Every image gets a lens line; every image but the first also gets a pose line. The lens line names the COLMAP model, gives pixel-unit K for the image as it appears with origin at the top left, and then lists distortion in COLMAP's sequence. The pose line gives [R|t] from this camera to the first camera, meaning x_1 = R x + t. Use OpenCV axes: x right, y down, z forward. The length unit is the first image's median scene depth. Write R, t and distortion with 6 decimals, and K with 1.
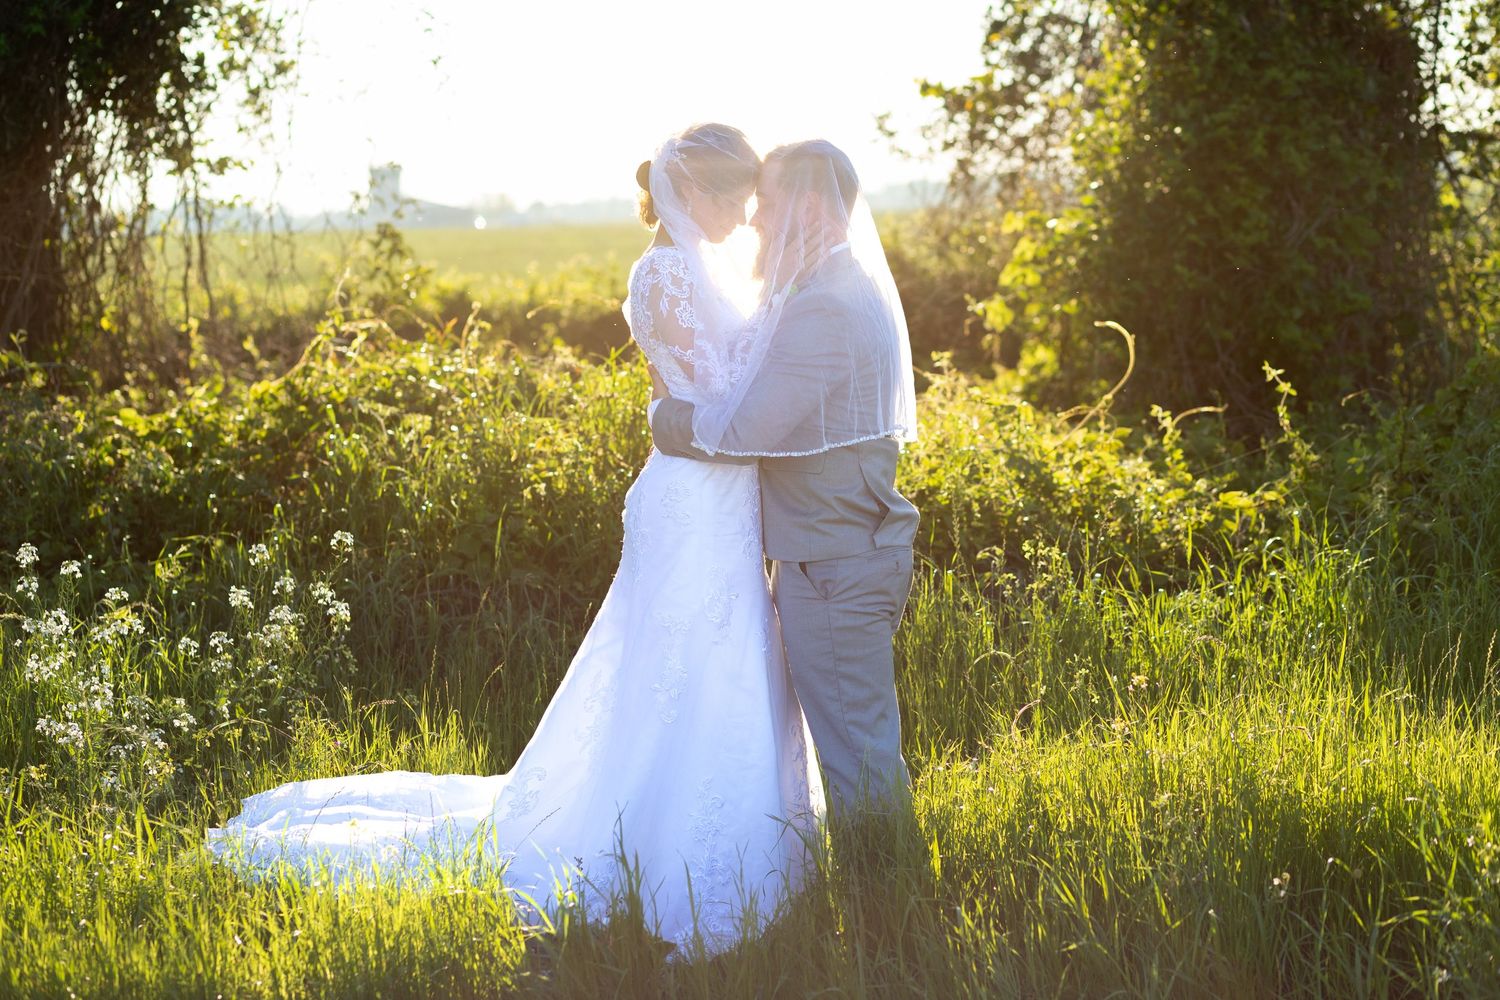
lens RADIAL K [[3678.1, 0, 747.8], [0, 3678.1, 526.4], [0, 0, 1]] dist [0.009395, 0.310303]
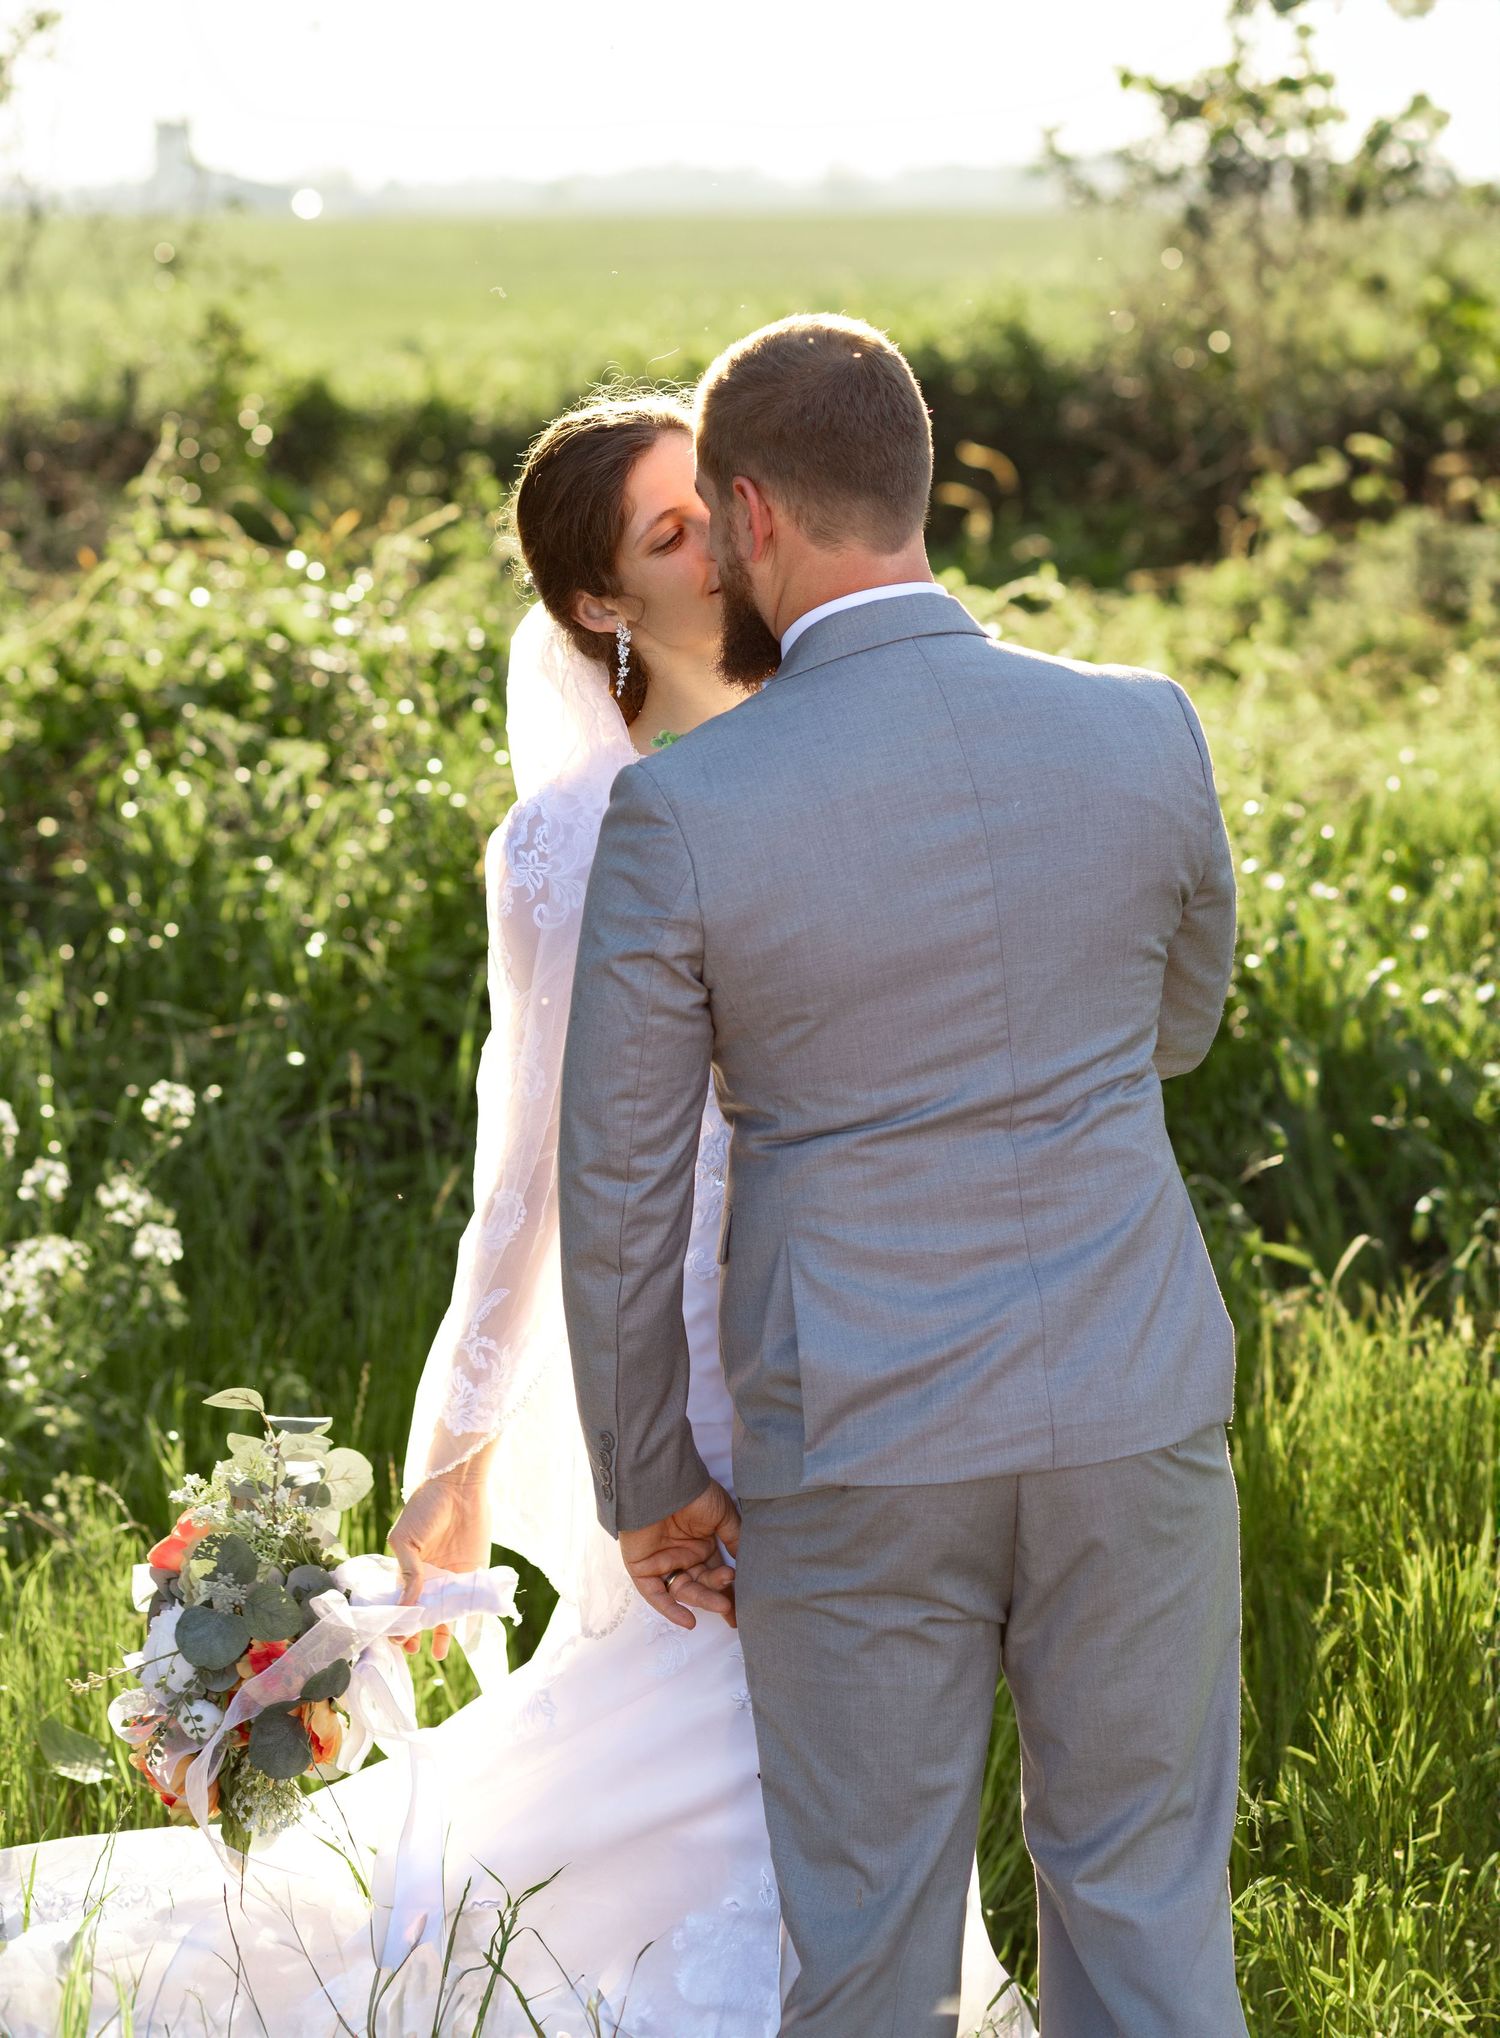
lens RADIAL K [[5120.9, 0, 300.5], [0, 5120.9, 1014.8], [0, 0, 1]] dist [-0.005033, -0.444965]
pose [[0.997170, 0.035893, -0.066051, -0.038251], [-0.030763, 0.996547, 0.077116, -0.045660], [0.068591, -0.074866, 0.994832, 0.262249]]
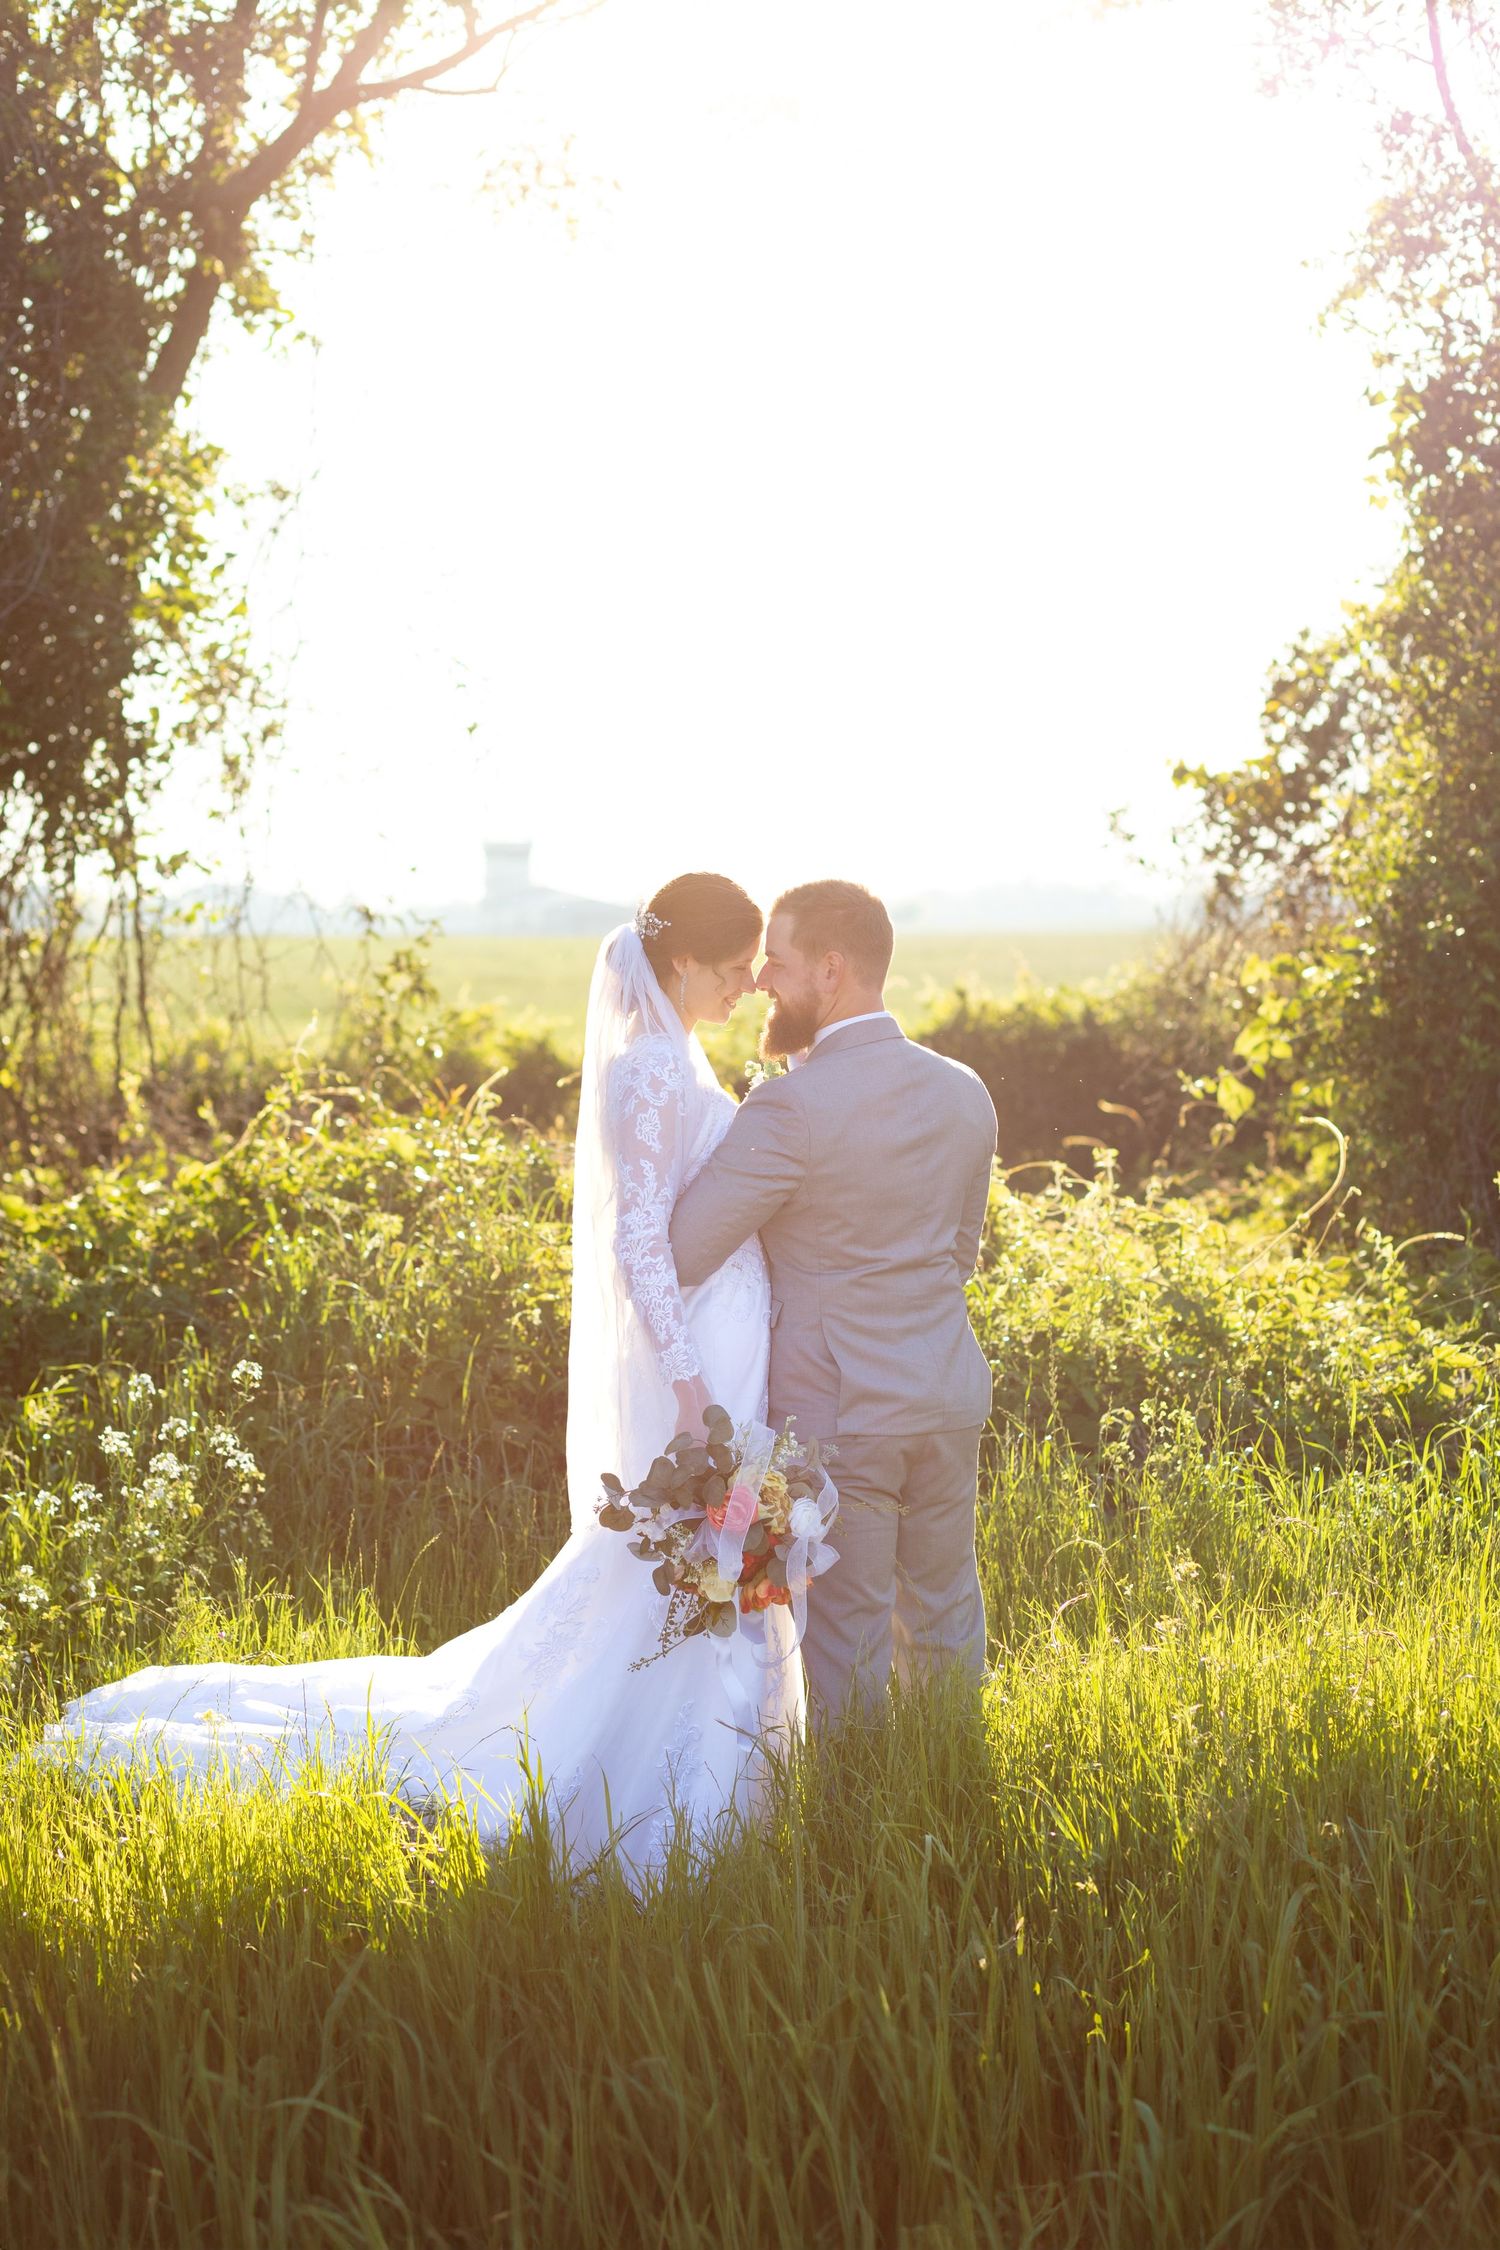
lens RADIAL K [[5716.5, 0, 750.0], [0, 5716.5, 1125.0], [0, 0, 1]] dist [0.002978, 0.363971]
pose [[0.997945, 0.026065, -0.058537, 0.050474], [-0.028844, 0.998471, -0.047147, 0.004306], [0.057219, 0.048738, 0.997171, -0.156359]]
